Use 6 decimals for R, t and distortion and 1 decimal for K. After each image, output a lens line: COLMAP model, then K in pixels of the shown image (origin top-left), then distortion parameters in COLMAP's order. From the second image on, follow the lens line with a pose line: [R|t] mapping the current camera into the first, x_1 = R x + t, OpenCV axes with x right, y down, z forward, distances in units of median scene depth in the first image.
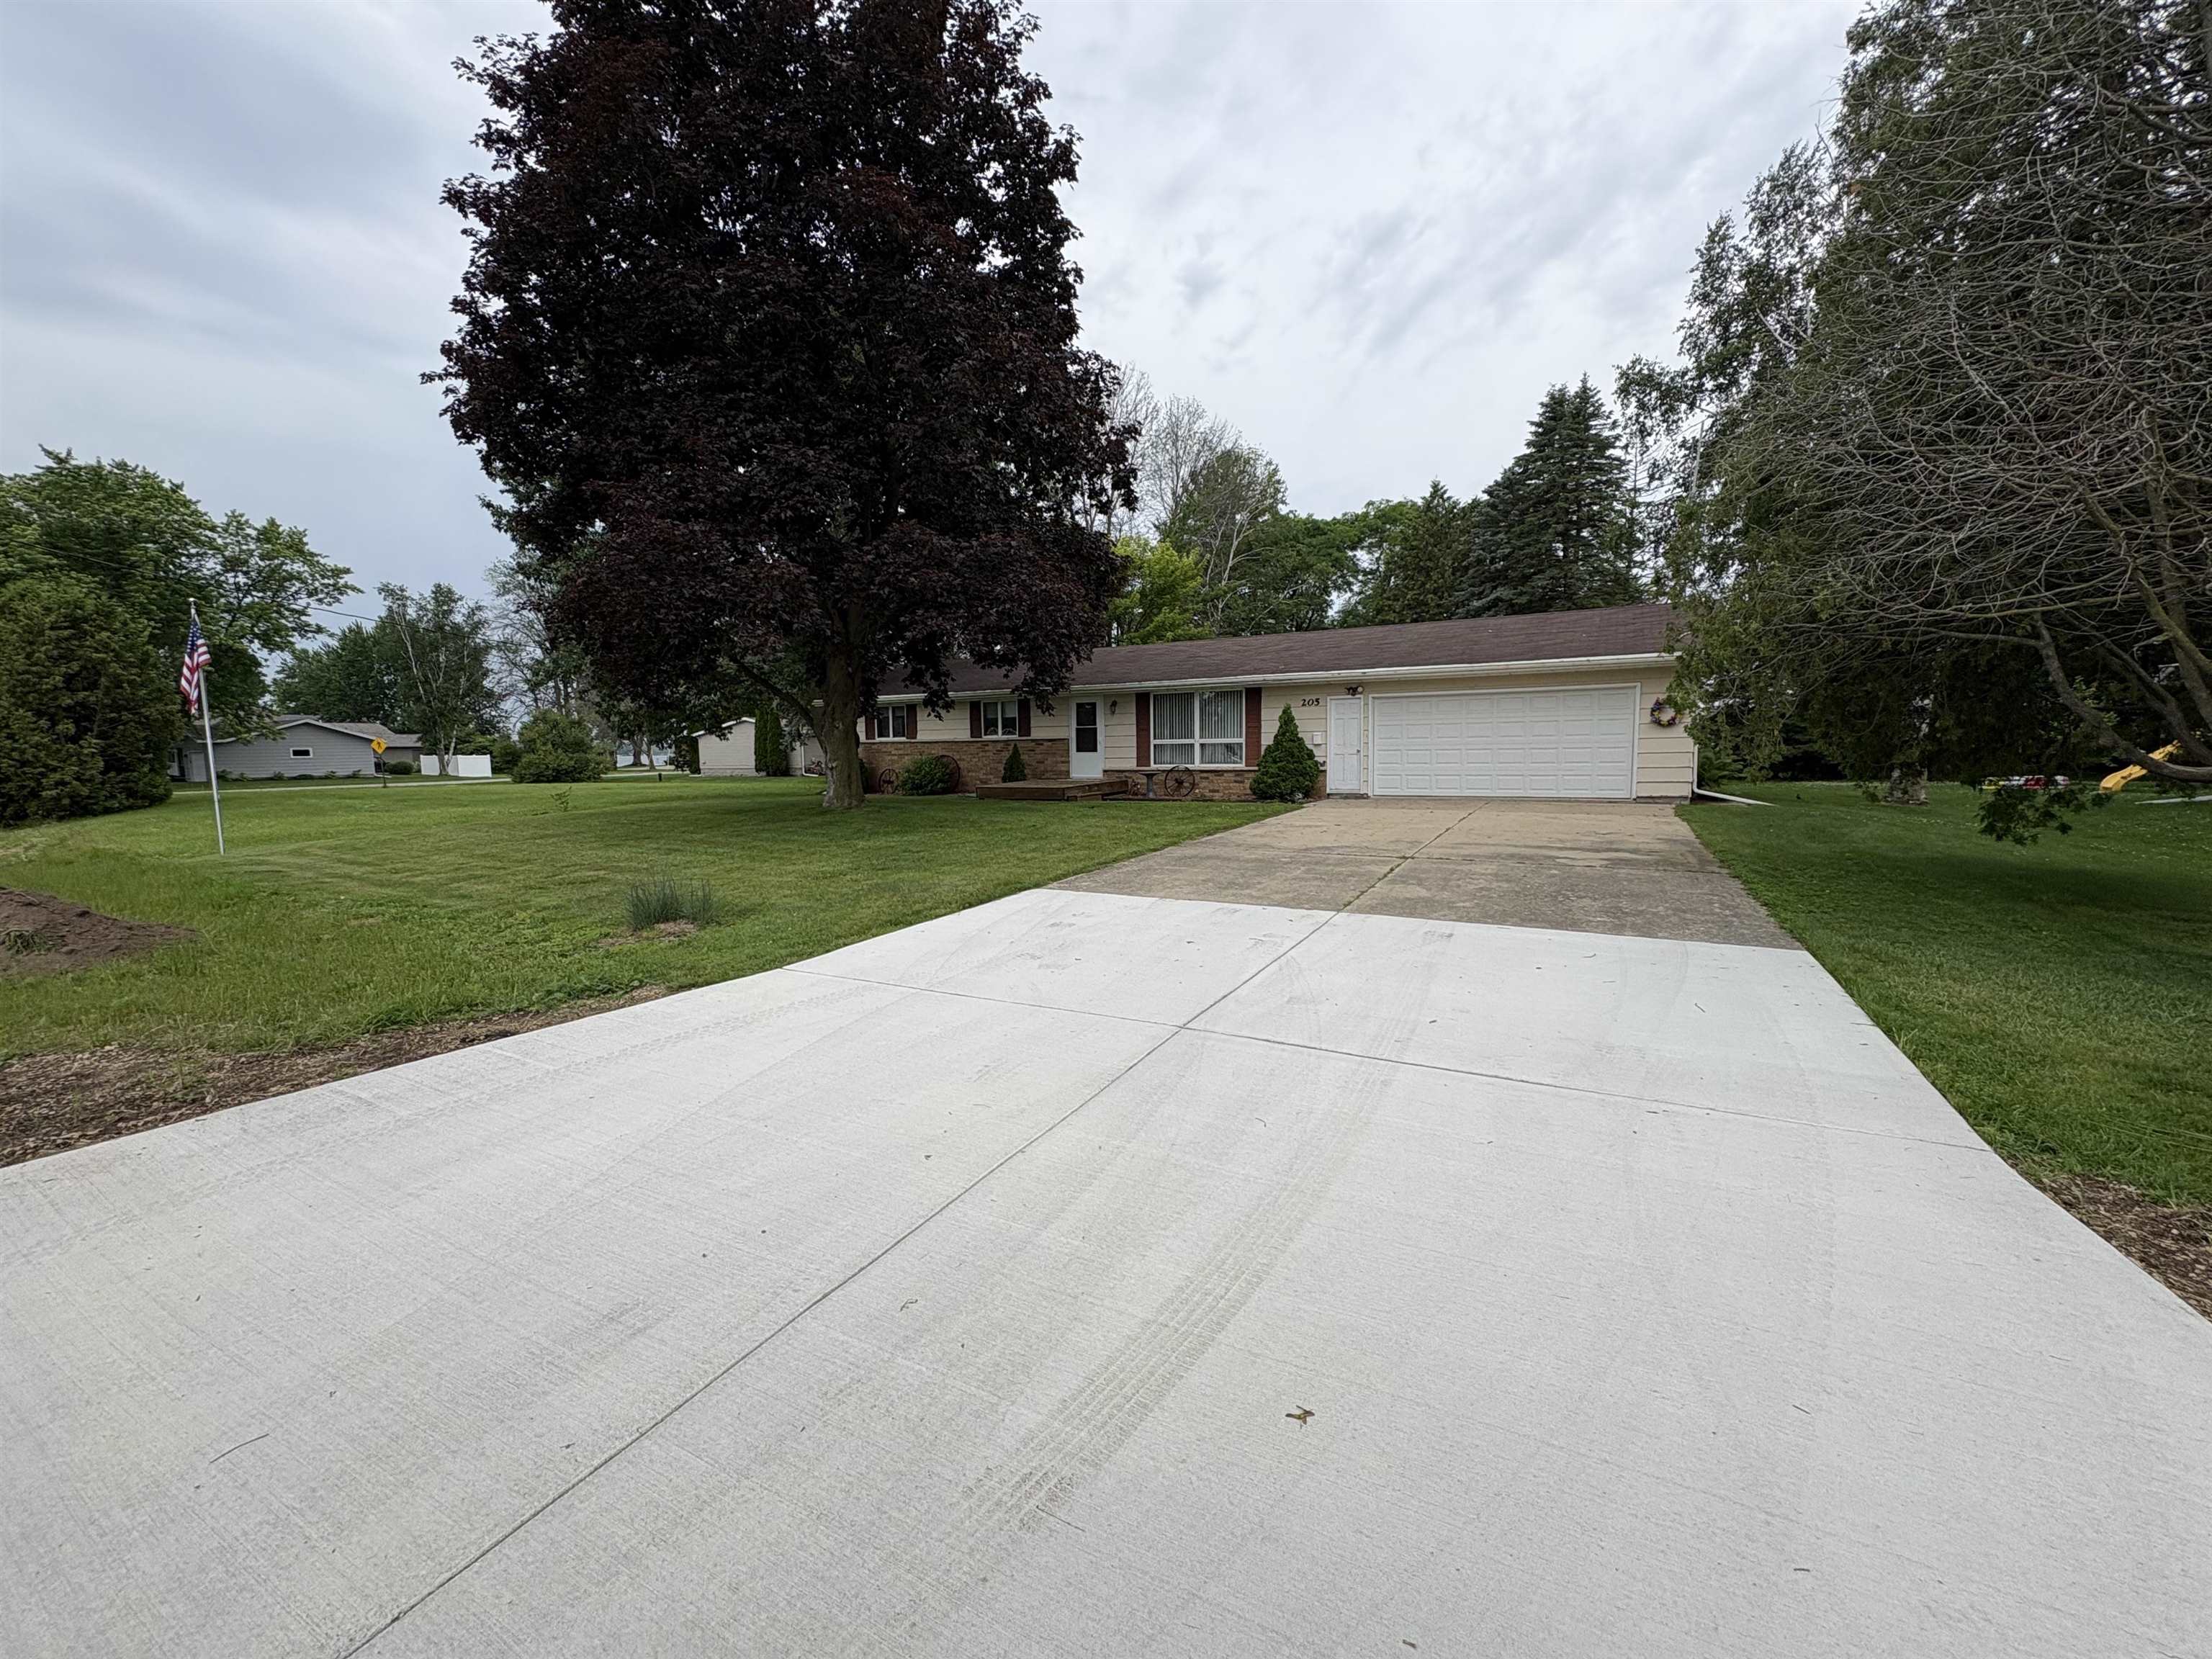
lens RADIAL K [[881.4, 0, 1110.1], [0, 881.4, 825.1], [0, 0, 1]] dist [0.000875, -0.000073]
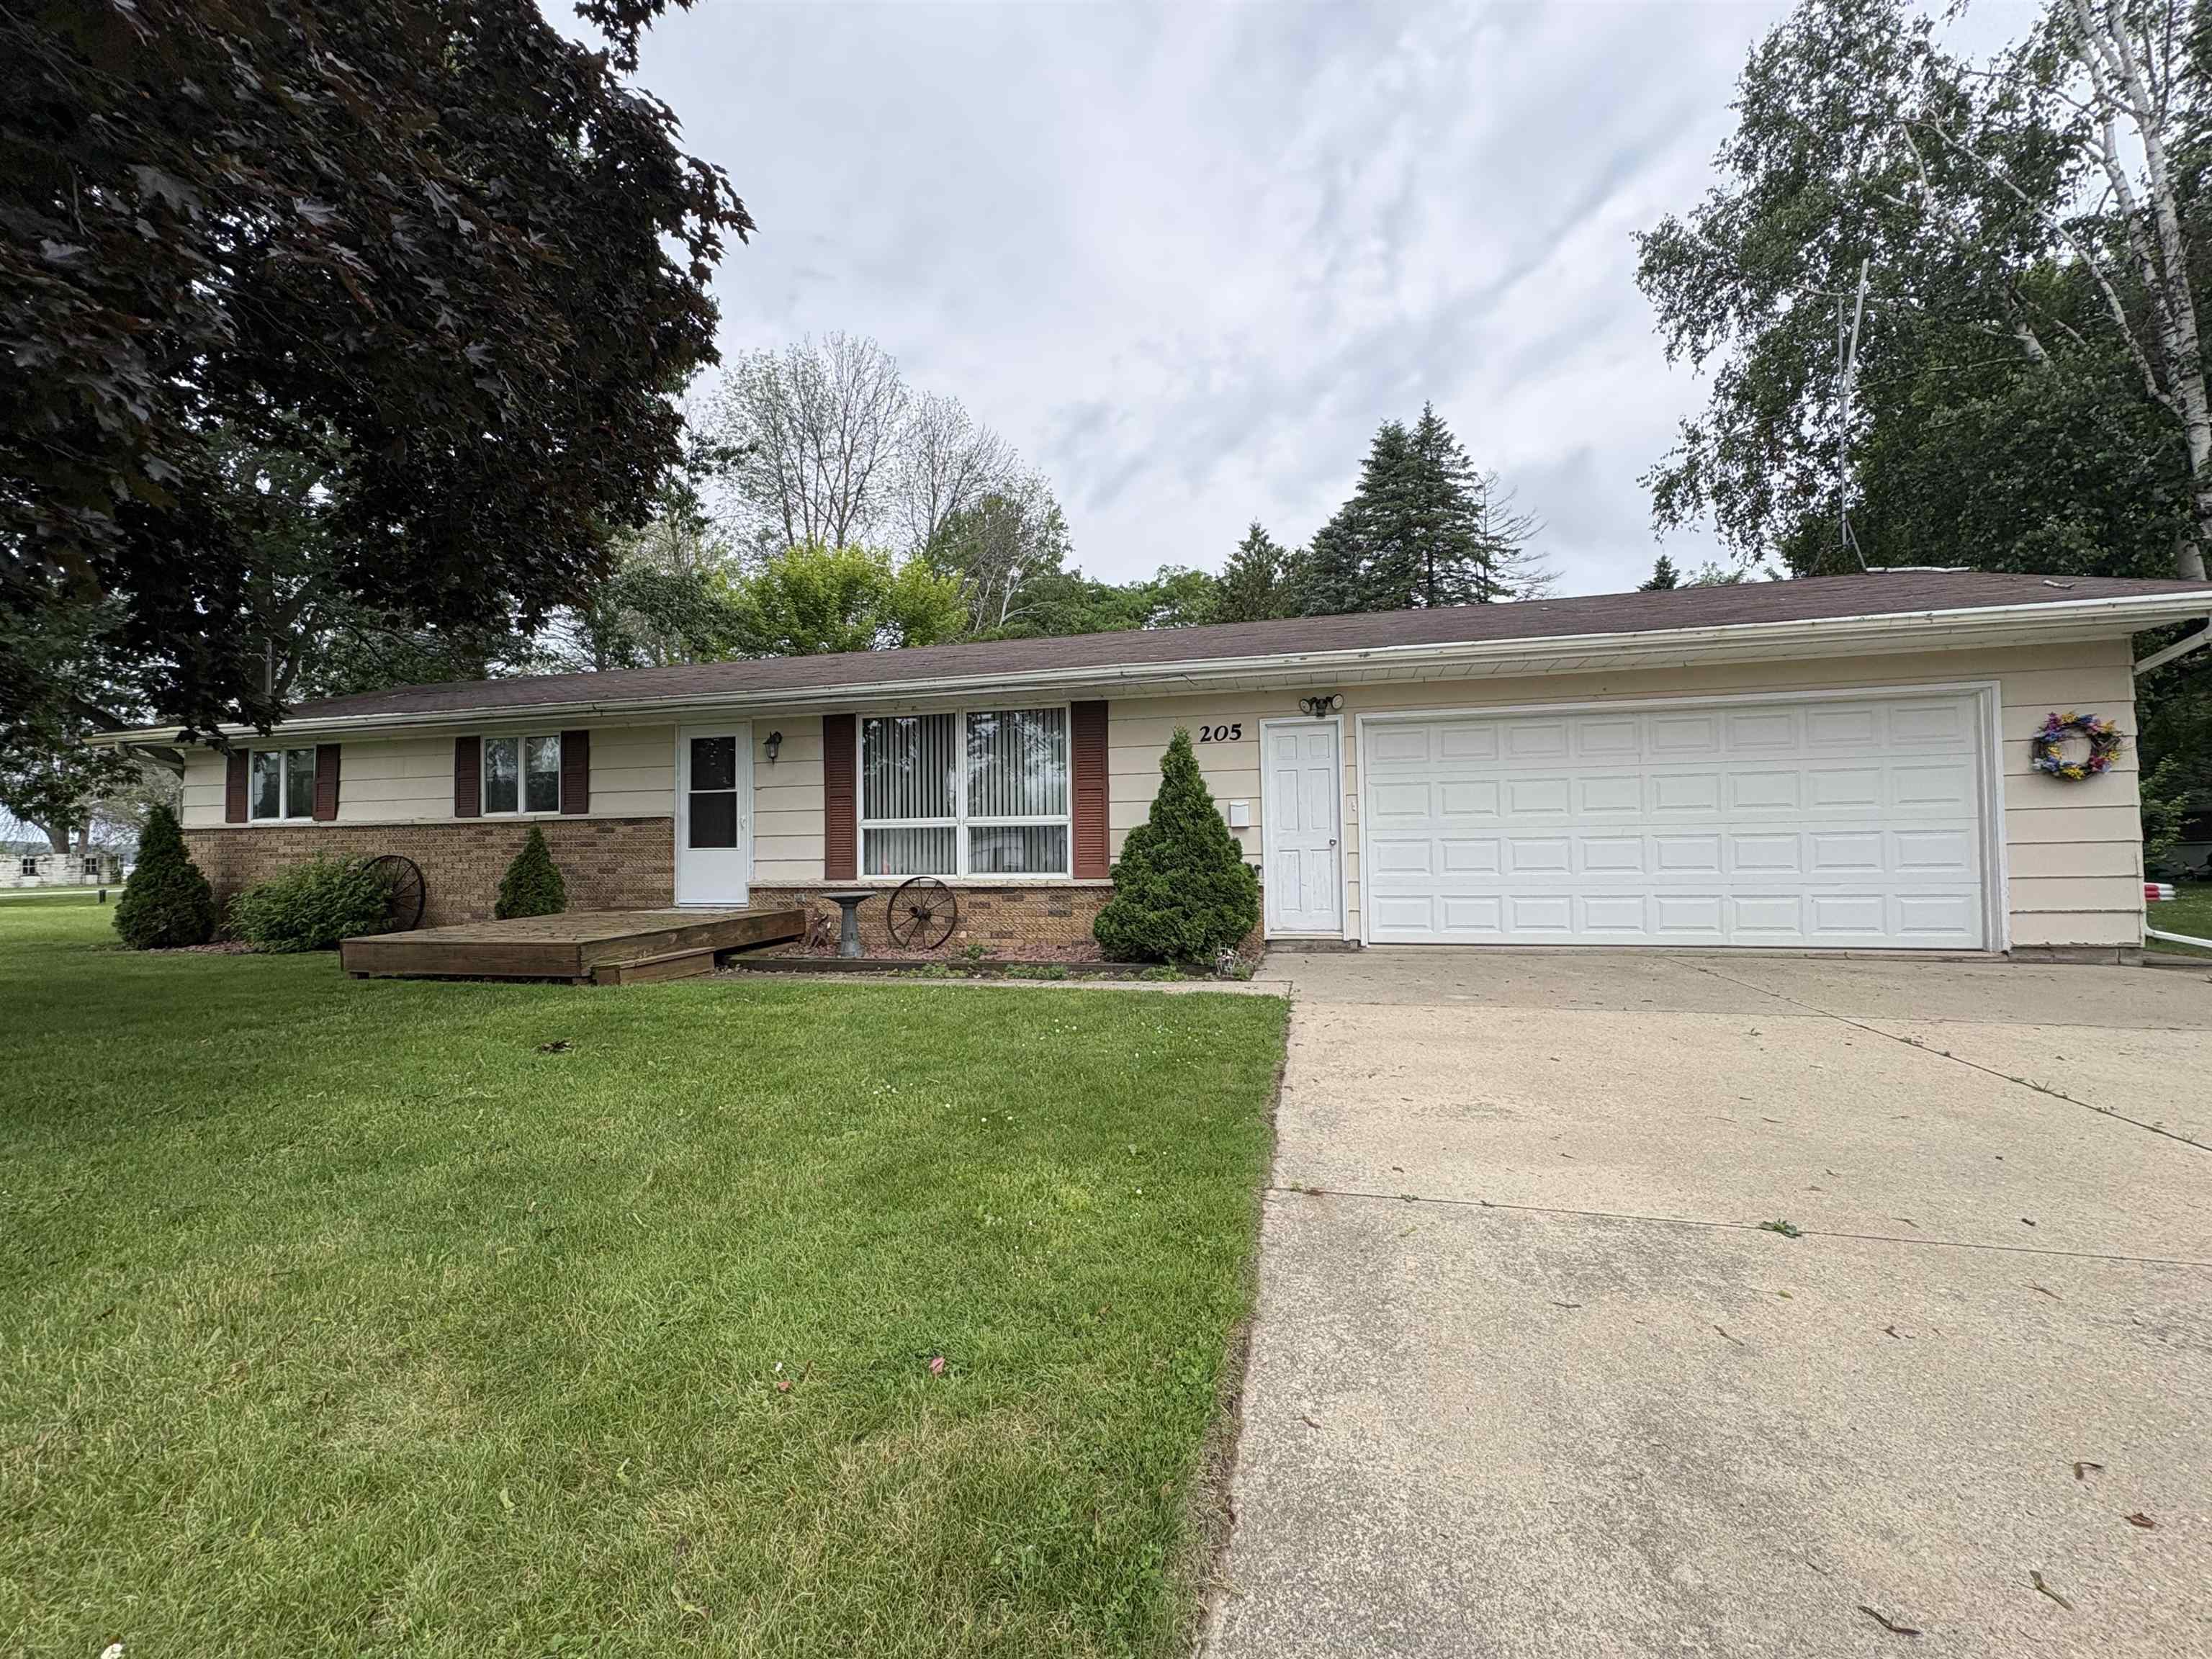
lens RADIAL K [[881.4, 0, 1113.5], [0, 881.4, 827.1], [0, 0, 1]] dist [0.000875, -0.000073]
pose [[0.964312, 0.007854, 0.264652, 0.051347], [0.023182, 0.993217, -0.113943, -0.037772], [-0.263752, 0.116012, 0.957589, 0.523301]]
